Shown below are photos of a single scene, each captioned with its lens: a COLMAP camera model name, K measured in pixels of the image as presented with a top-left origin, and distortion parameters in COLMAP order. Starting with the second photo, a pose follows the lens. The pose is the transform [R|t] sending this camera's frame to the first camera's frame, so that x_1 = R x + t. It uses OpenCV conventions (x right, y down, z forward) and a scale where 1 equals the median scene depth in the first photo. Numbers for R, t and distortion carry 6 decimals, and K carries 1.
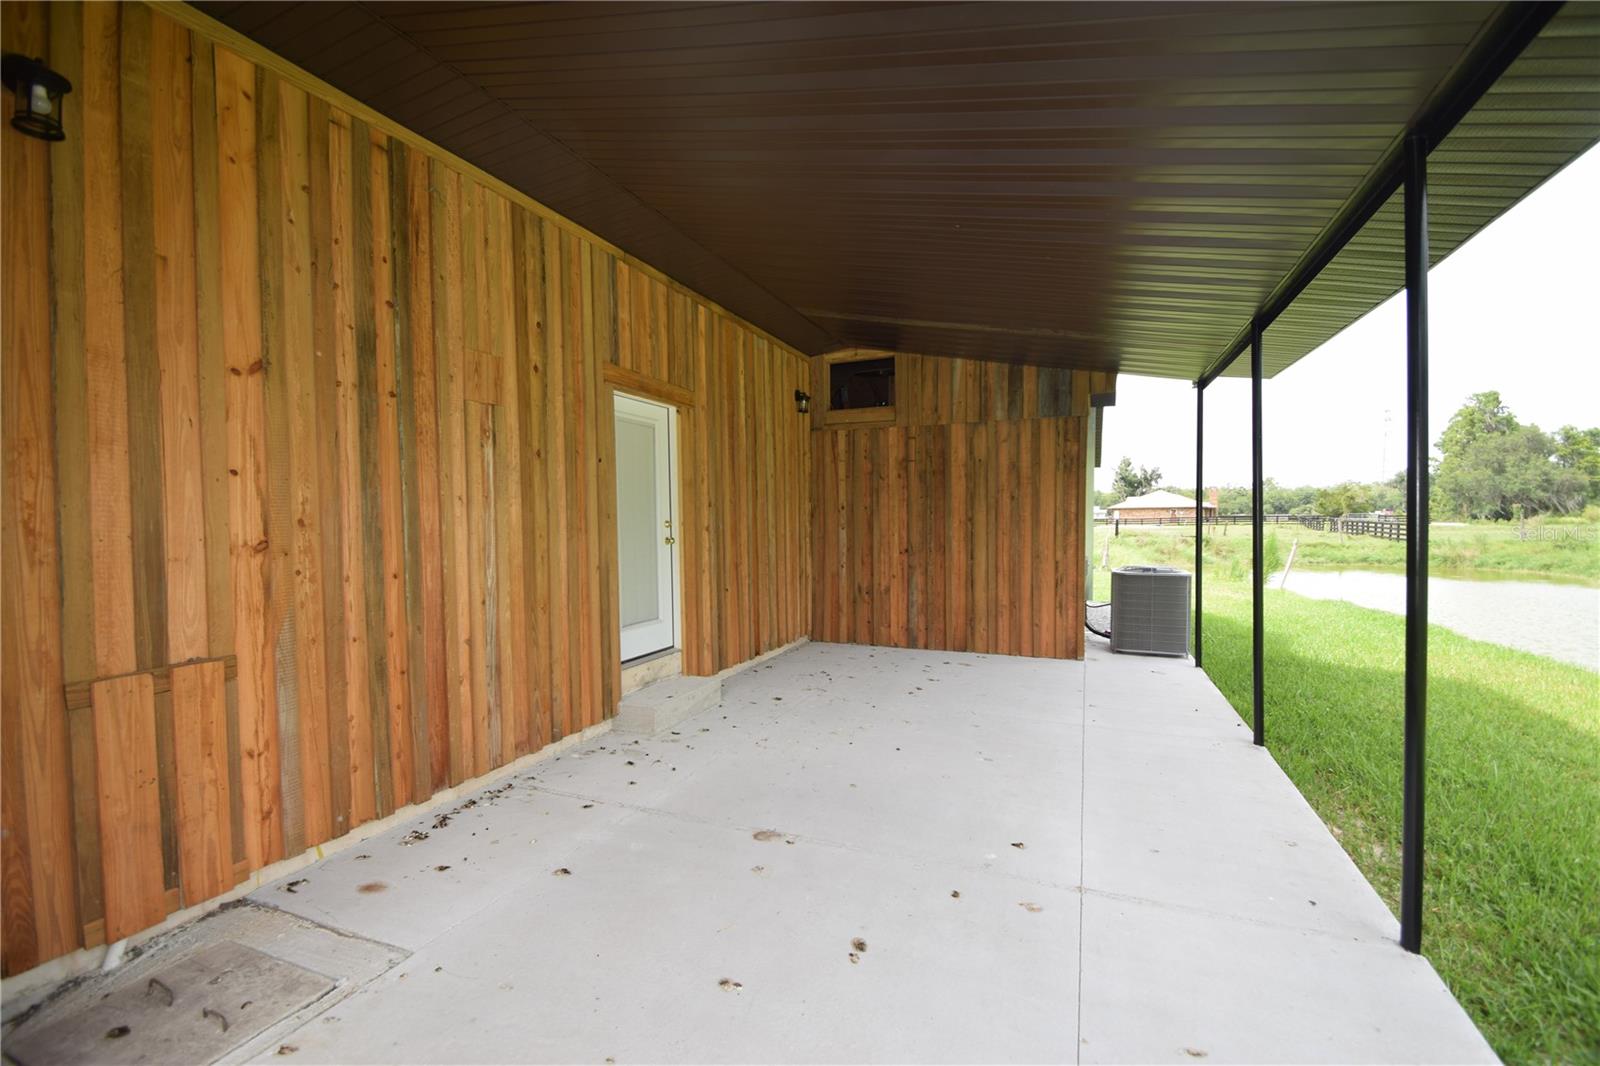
lens RADIAL K [[697.0, 0, 799.3], [0, 697.0, 541.8], [0, 0, 1]] dist [0.001962, -0.000518]
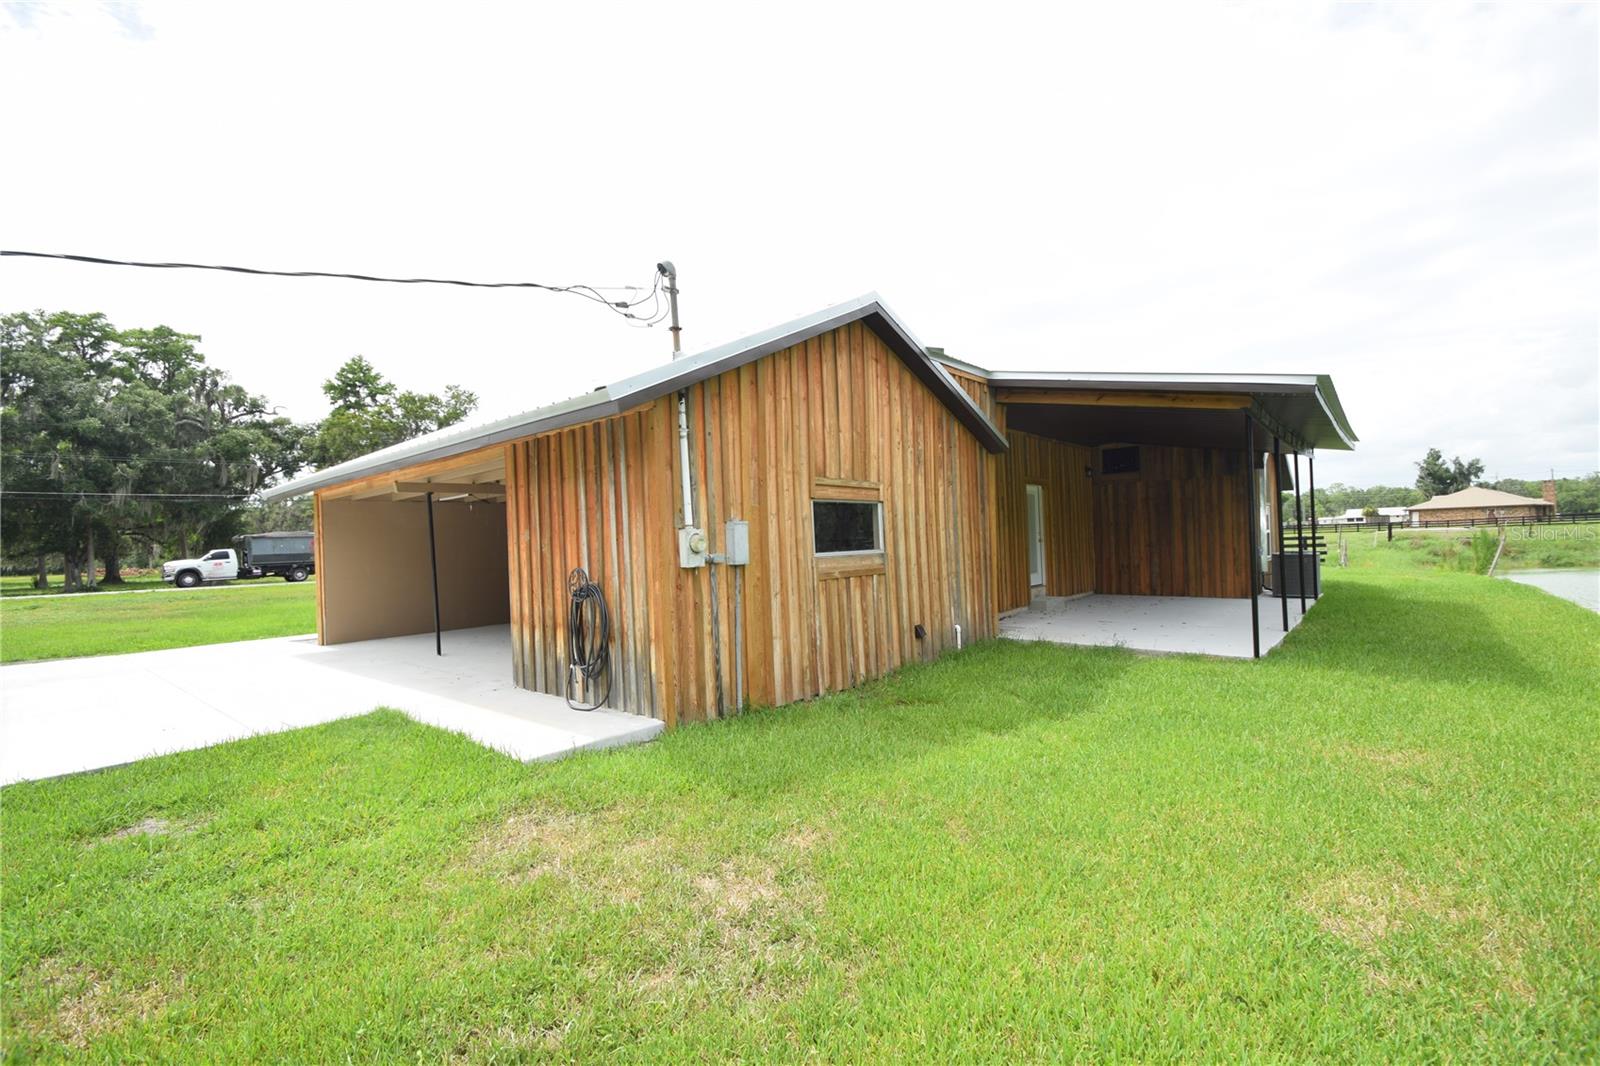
lens RADIAL K [[697.0, 0, 799.3], [0, 697.0, 541.8], [0, 0, 1]] dist [0.001962, -0.000518]
pose [[0.949803, -0.025135, -0.311838, -0.165116], [0.017602, 0.999482, -0.026948, 0.038713], [0.312354, 0.020106, 0.949753, -1.150554]]
